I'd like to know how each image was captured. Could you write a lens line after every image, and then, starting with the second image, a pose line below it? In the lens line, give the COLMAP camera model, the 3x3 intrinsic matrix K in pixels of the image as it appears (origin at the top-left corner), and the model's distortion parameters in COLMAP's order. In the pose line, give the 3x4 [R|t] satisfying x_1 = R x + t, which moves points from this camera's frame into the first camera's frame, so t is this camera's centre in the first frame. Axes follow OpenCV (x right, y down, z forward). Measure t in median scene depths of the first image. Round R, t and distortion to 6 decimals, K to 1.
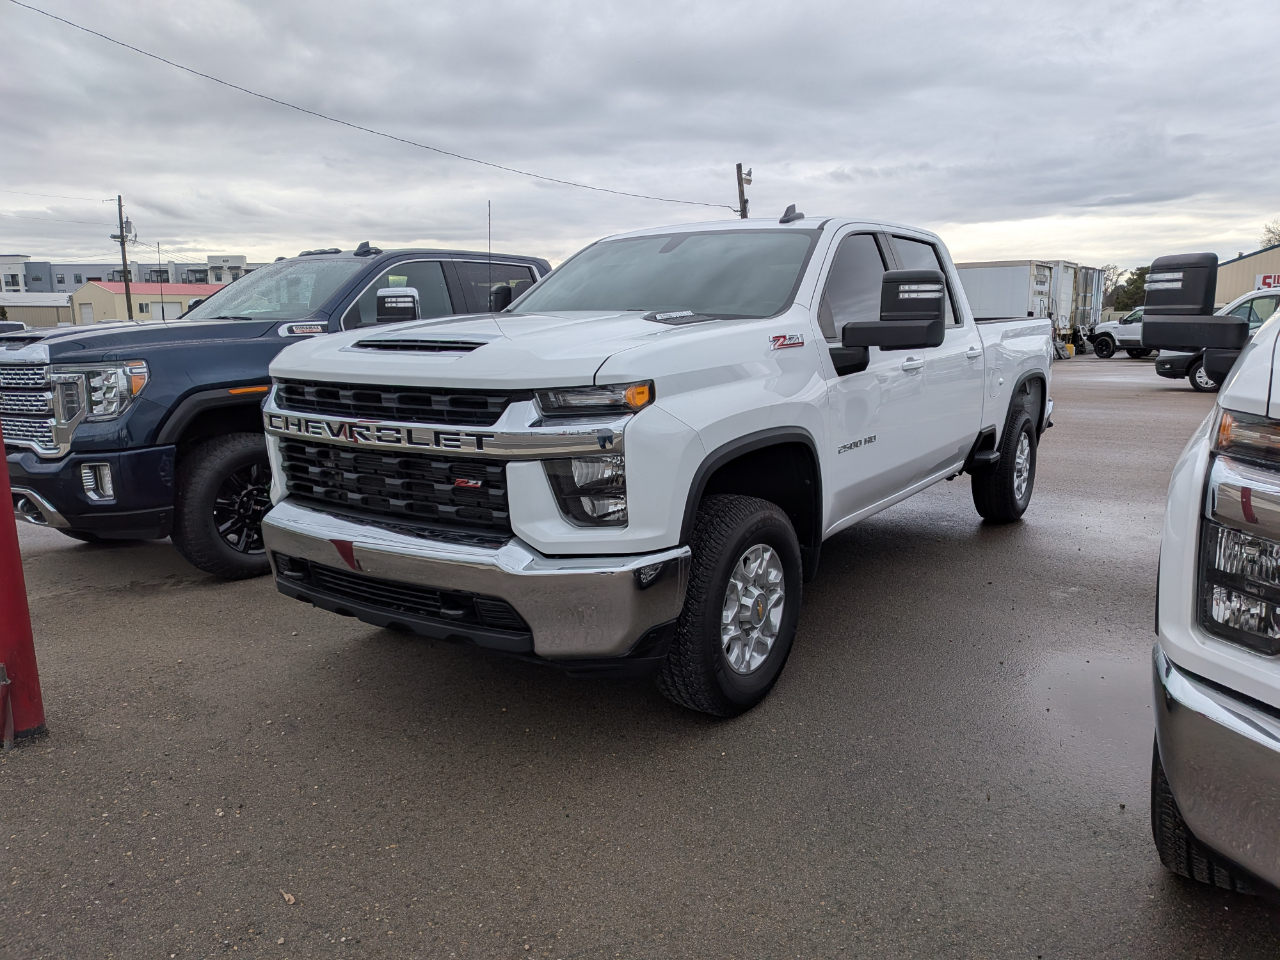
lens RADIAL K [[924.7, 0, 647.9], [0, 924.7, 506.6], [0, 0, 1]] dist [0.048883, -0.008700]
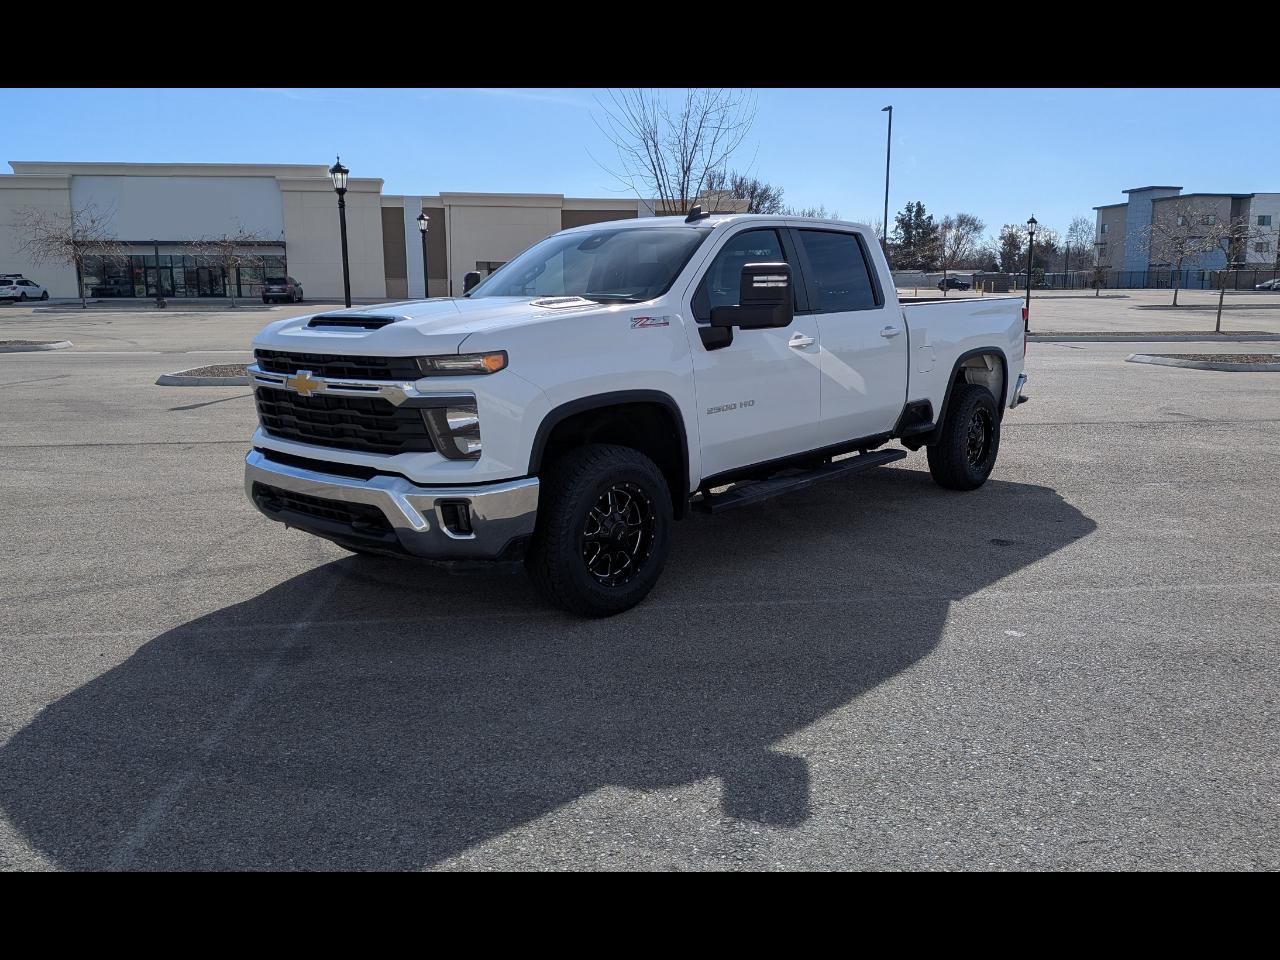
lens RADIAL K [[1007.2, 0, 661.5], [0, 1007.2, 485.6], [0, 0, 1]] dist [0.063596, -0.002734]
pose [[0.993853, 0.019534, -0.108973, 0.328610], [-0.020982, 0.999706, -0.012154, 0.059948], [0.108703, 0.014366, 0.993970, -0.355540]]
